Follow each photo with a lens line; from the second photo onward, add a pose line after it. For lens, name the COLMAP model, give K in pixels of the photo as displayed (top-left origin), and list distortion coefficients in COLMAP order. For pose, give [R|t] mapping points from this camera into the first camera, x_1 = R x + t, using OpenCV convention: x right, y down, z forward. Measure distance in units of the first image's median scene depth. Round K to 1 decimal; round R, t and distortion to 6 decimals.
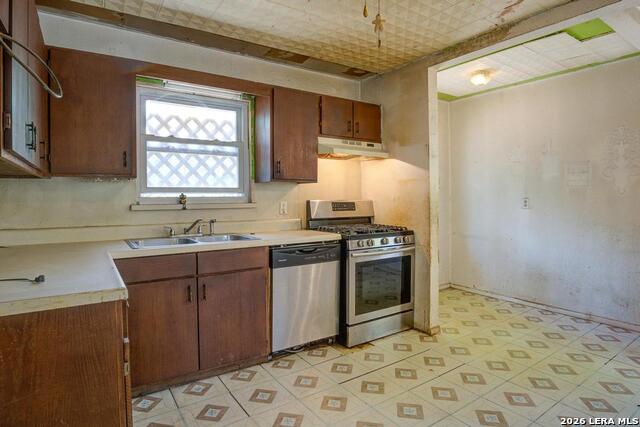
lens RADIAL K [[359.3, 0, 317.0], [0, 359.3, 202.6], [0, 0, 1]] dist [-0.031712, -0.000187]
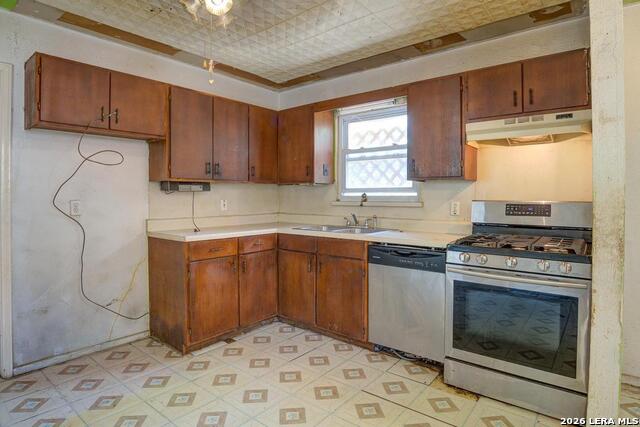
lens RADIAL K [[359.3, 0, 323.1], [0, 359.3, 198.3], [0, 0, 1]] dist [-0.031712, -0.000187]
pose [[0.298465, 0.008122, -0.954386, 0.768531], [-0.018895, 0.999818, 0.002600, -0.007965], [0.954233, 0.017257, 0.298564, 0.492844]]
